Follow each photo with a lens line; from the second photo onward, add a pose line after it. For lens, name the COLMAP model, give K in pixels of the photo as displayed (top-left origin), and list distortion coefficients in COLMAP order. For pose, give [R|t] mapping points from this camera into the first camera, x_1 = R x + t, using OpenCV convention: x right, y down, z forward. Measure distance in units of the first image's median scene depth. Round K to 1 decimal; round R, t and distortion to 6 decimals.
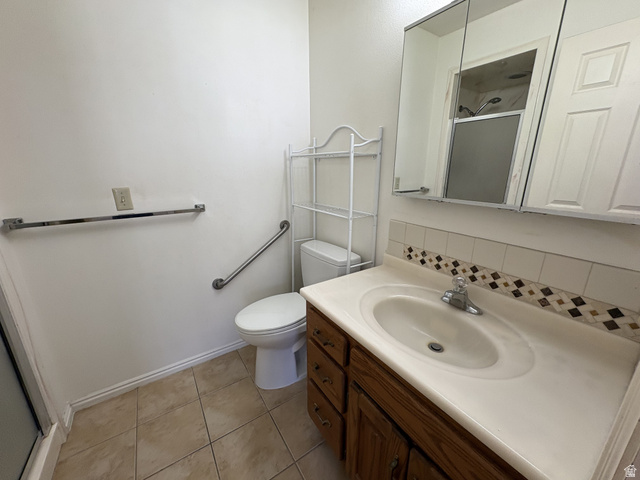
lens RADIAL K [[254.8, 0, 319.3], [0, 254.8, 239.4], [0, 0, 1]] dist [-0.000206, 0.000182]
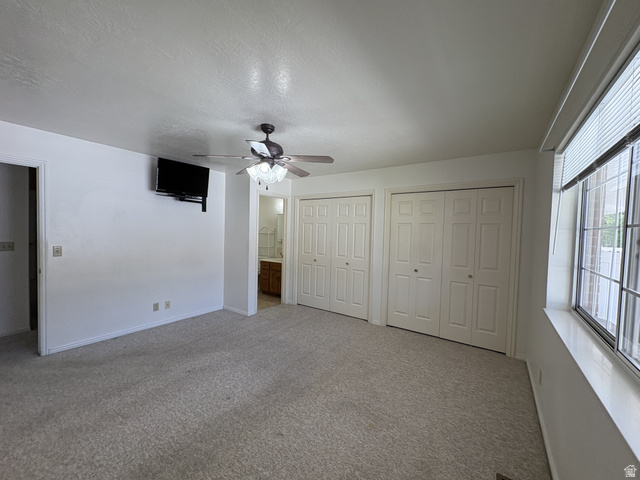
lens RADIAL K [[254.8, 0, 319.3], [0, 254.8, 239.4], [0, 0, 1]] dist [-0.000206, 0.000182]
pose [[0.932103, 0.014581, 0.361901, -0.699504], [0.071511, 0.972112, -0.223349, 0.894326], [-0.355065, 0.234064, 0.905065, -3.576050]]
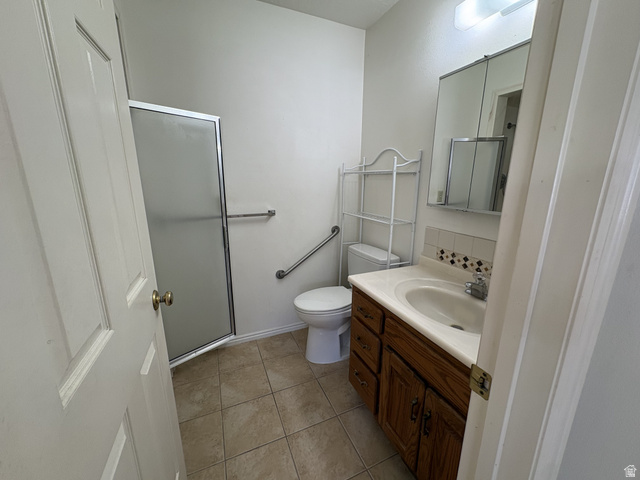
lens RADIAL K [[254.8, 0, 319.3], [0, 254.8, 239.4], [0, 0, 1]] dist [-0.000206, 0.000182]
pose [[0.984012, 0.044908, -0.172350, -0.004503], [-0.052513, 0.997826, -0.039819, 0.059054], [0.170187, 0.048233, 0.984231, -0.264102]]
